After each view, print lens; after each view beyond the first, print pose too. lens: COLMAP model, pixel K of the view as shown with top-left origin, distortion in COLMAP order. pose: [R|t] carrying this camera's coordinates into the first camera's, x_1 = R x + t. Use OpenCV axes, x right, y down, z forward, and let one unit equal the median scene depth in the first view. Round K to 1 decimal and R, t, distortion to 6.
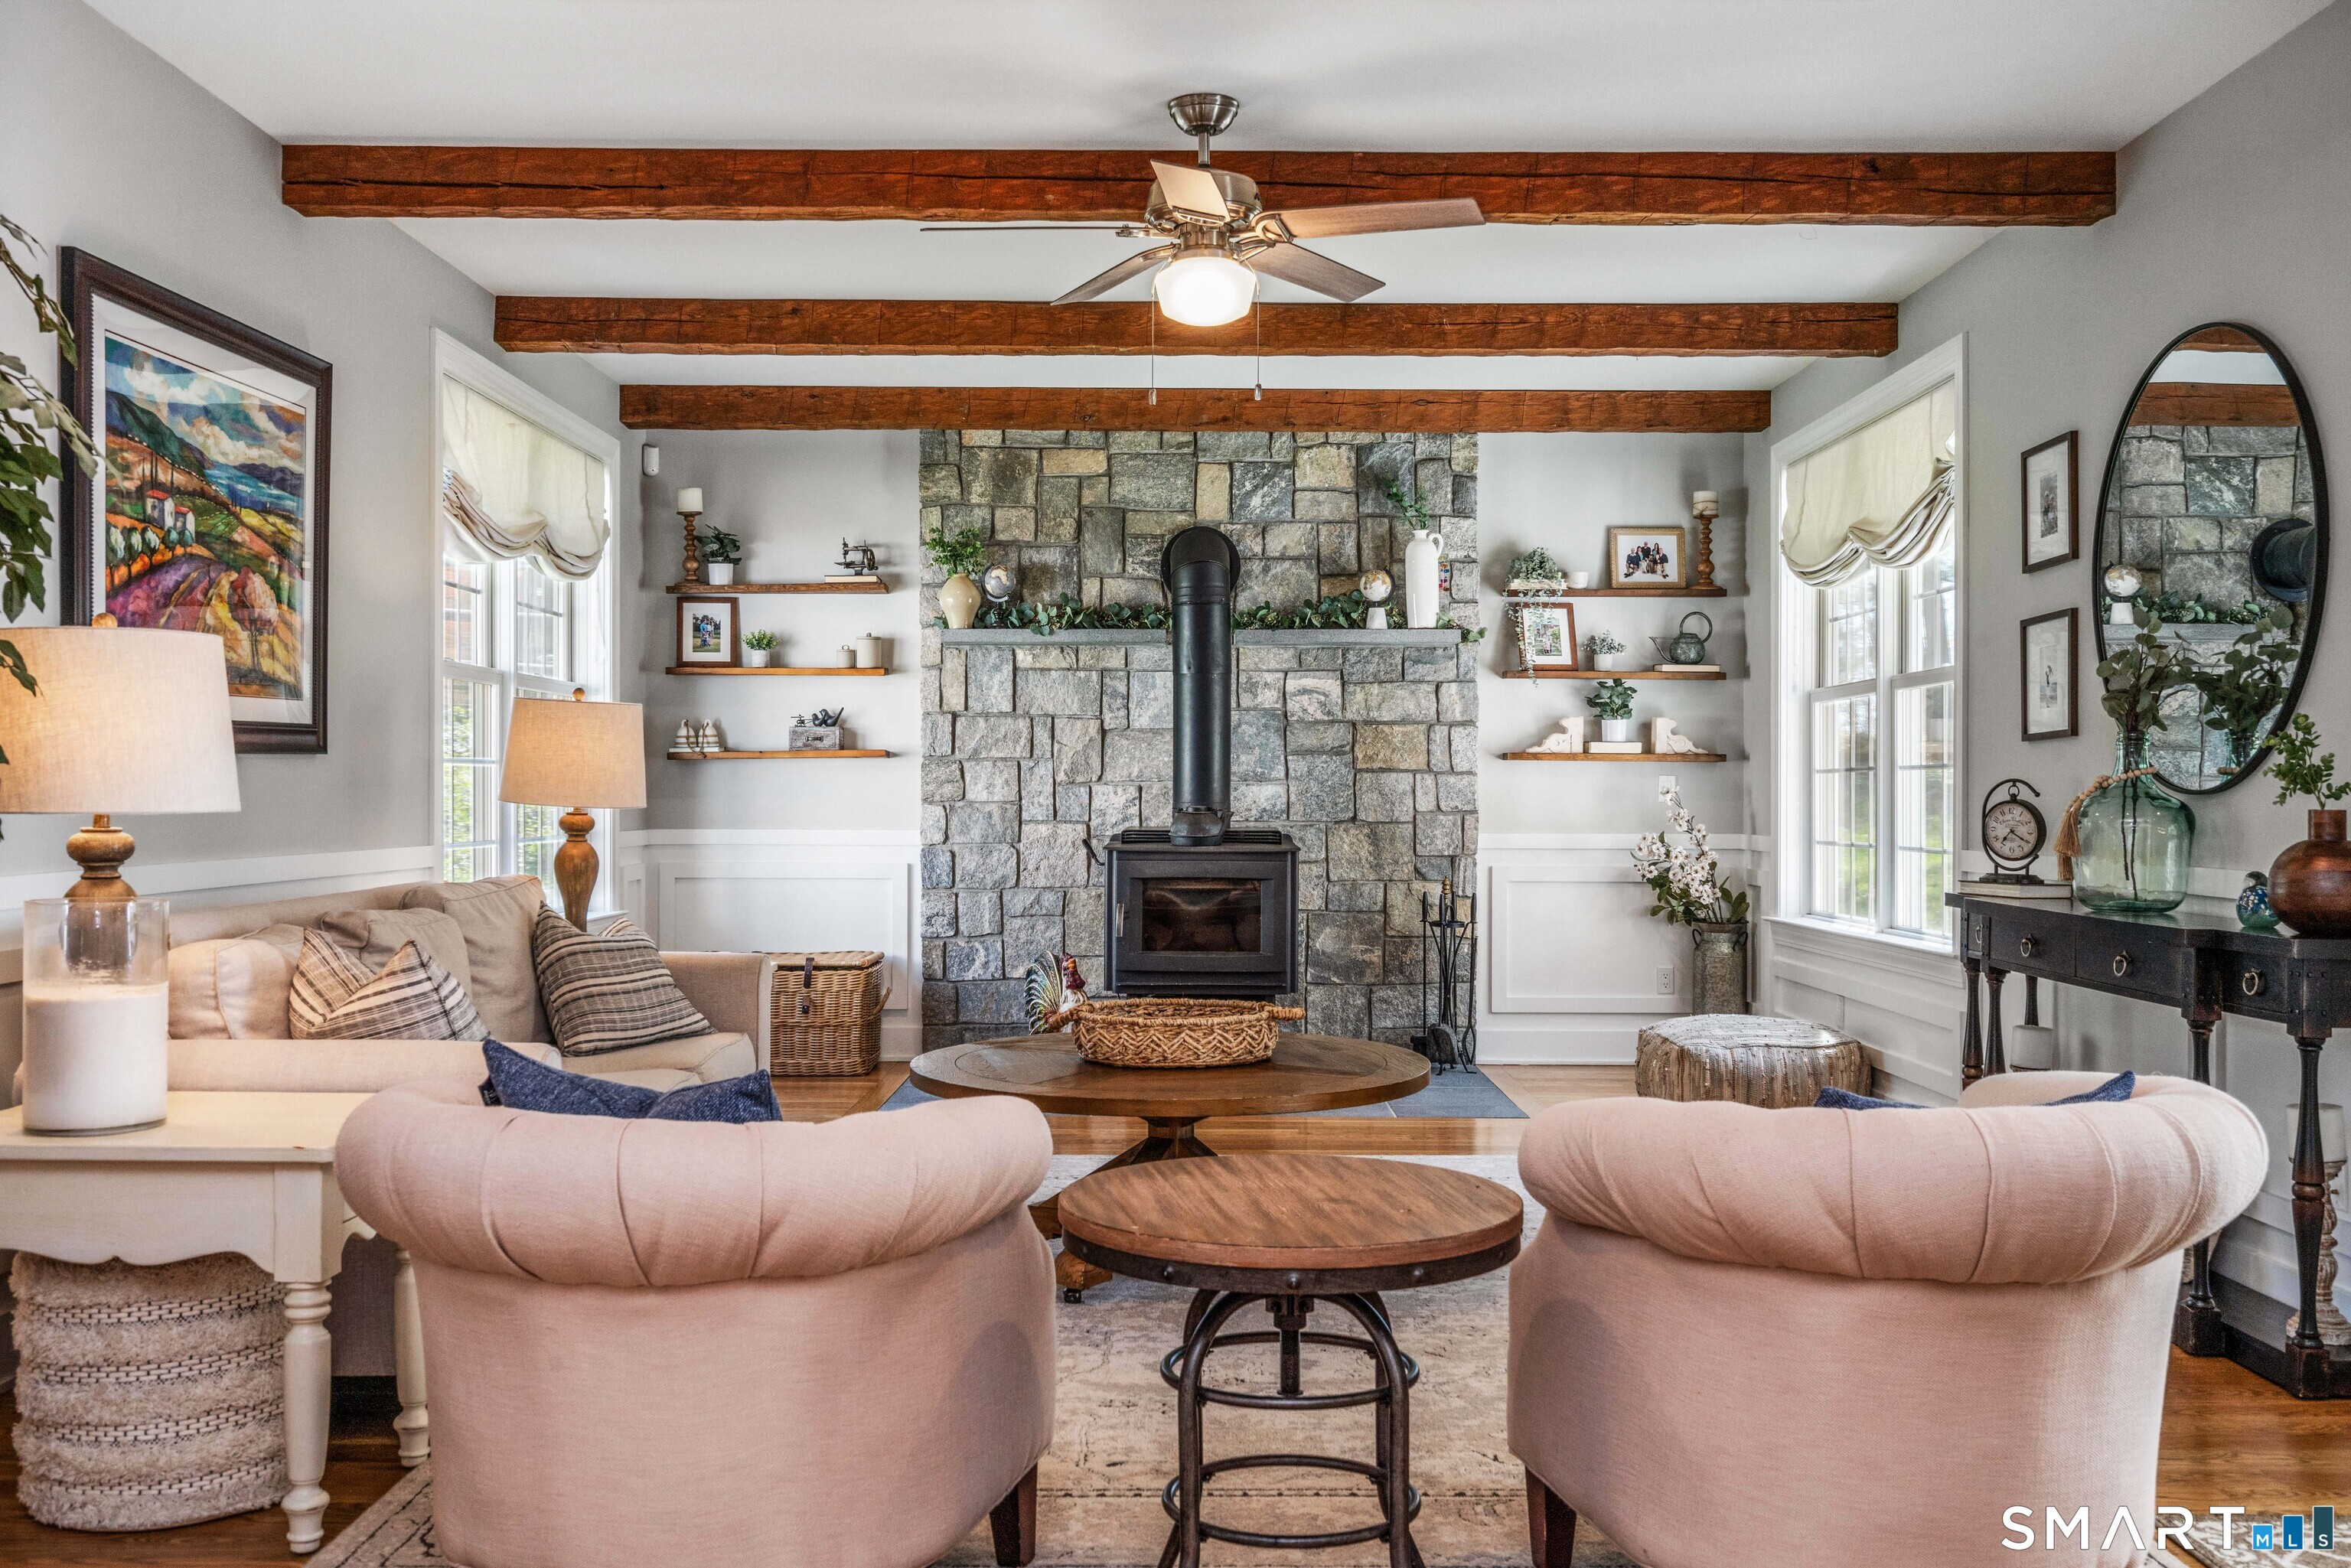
lens RADIAL K [[2129.8, 0, 1180.0], [0, 2129.8, 777.9], [0, 0, 1]] dist [-0.004589, 0.003448]
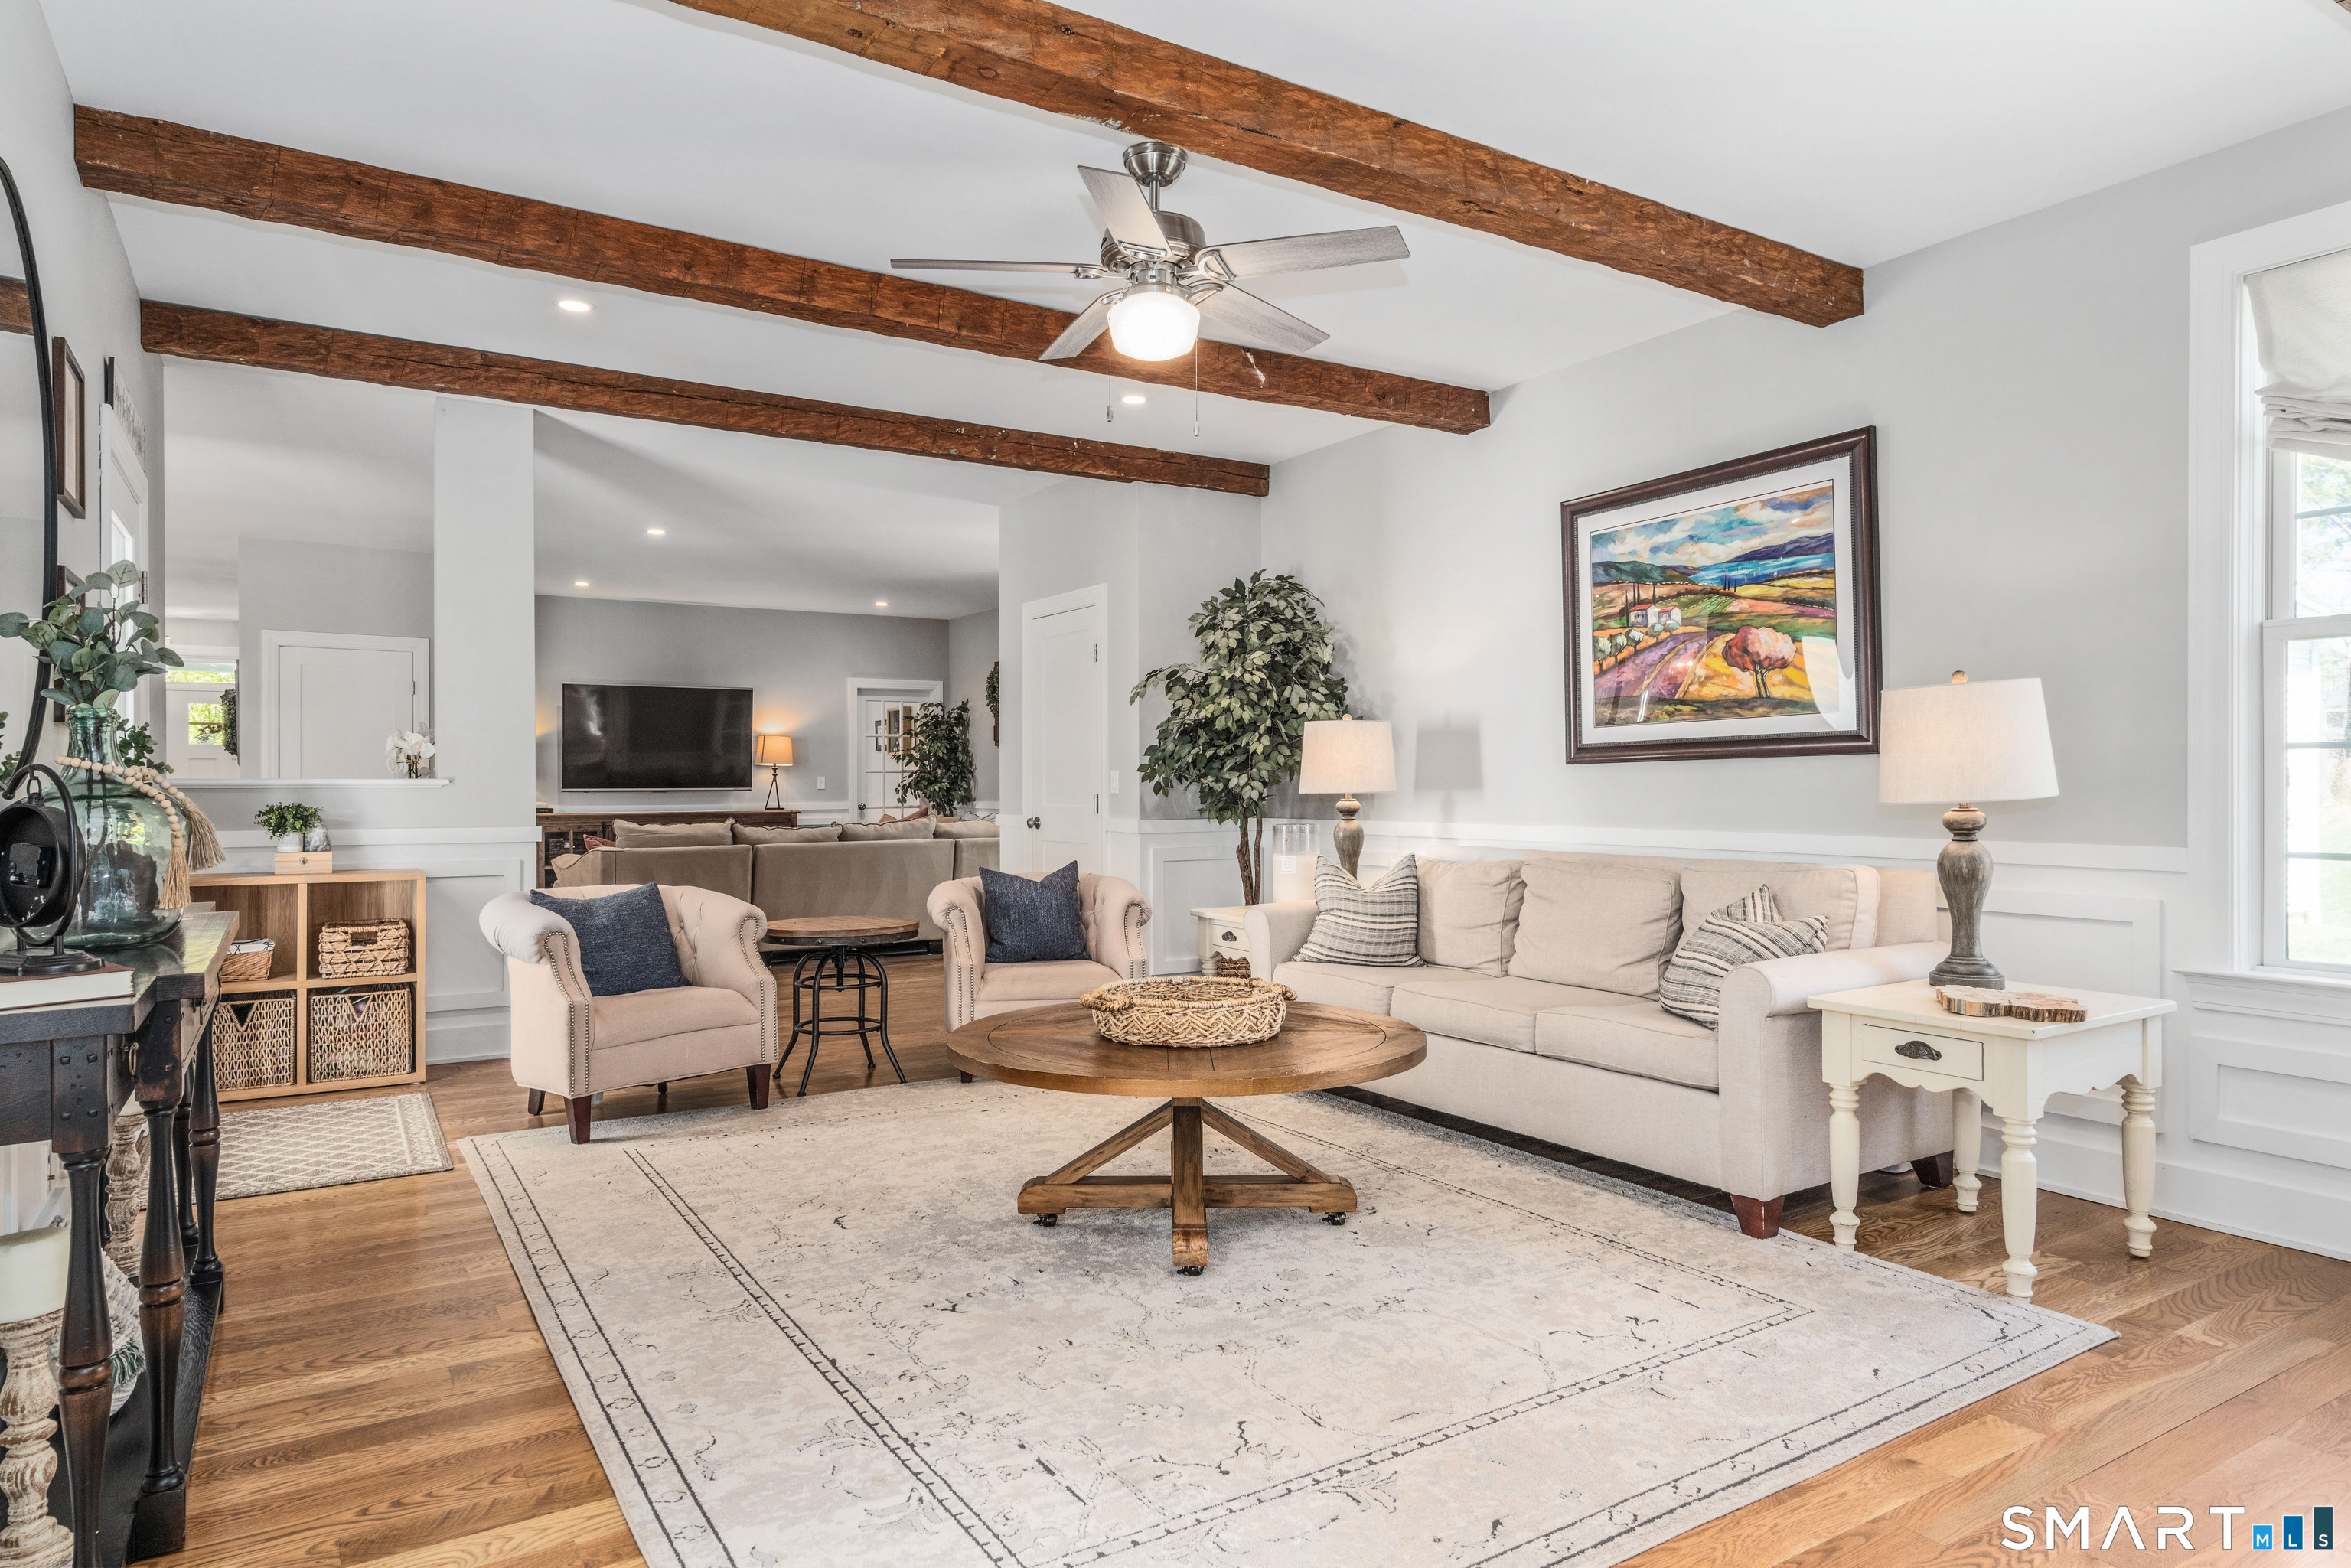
lens RADIAL K [[1374.7, 0, 1175.3], [0, 1374.7, 795.3], [0, 0, 1]] dist [0.000972, 0.000369]
pose [[-0.844188, 0.006291, -0.536010, 0.214816], [0.004668, 0.999979, 0.004383, 0.004225], [0.536027, 0.001198, -0.844200, 0.902751]]
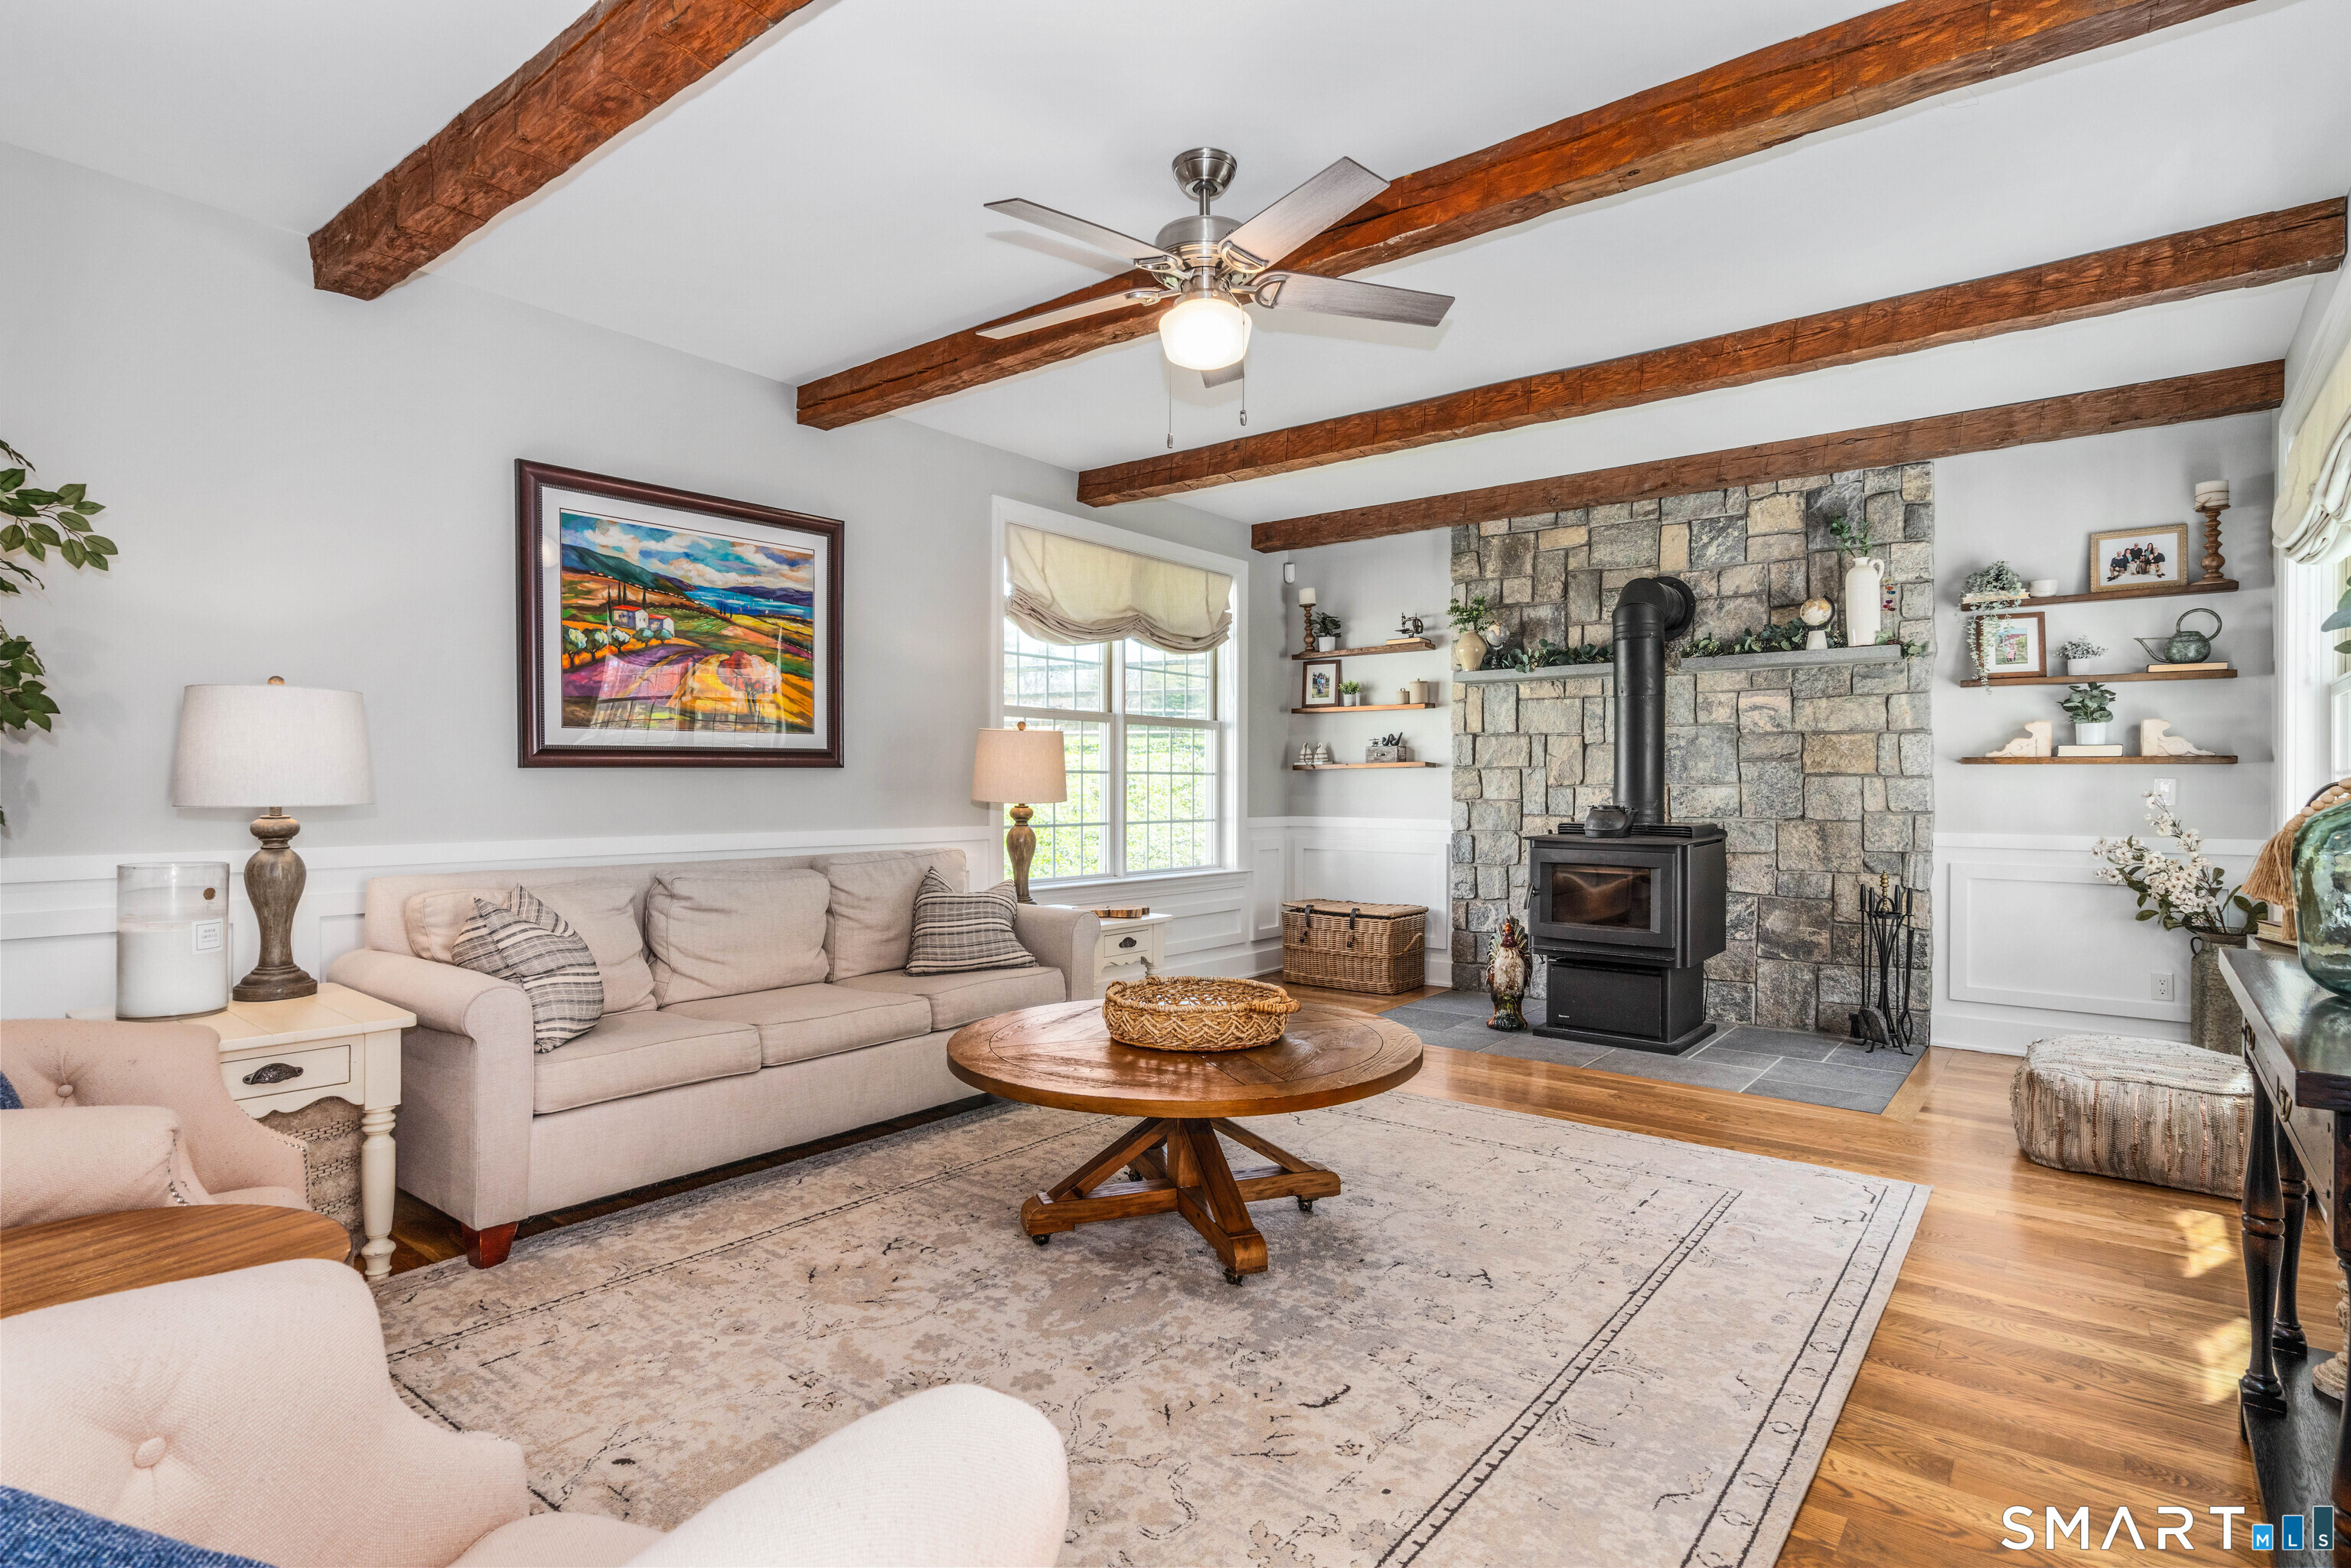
lens RADIAL K [[1178.6, 0, 1172.8], [0, 1178.6, 781.6], [0, 0, 1]] dist [-0.001463, 0.001909]
pose [[0.782085, -0.001461, -0.623170, 0.212228], [0.001485, 0.999999, -0.000480, 0.000001], [0.623170, -0.000550, 0.782086, 0.293207]]
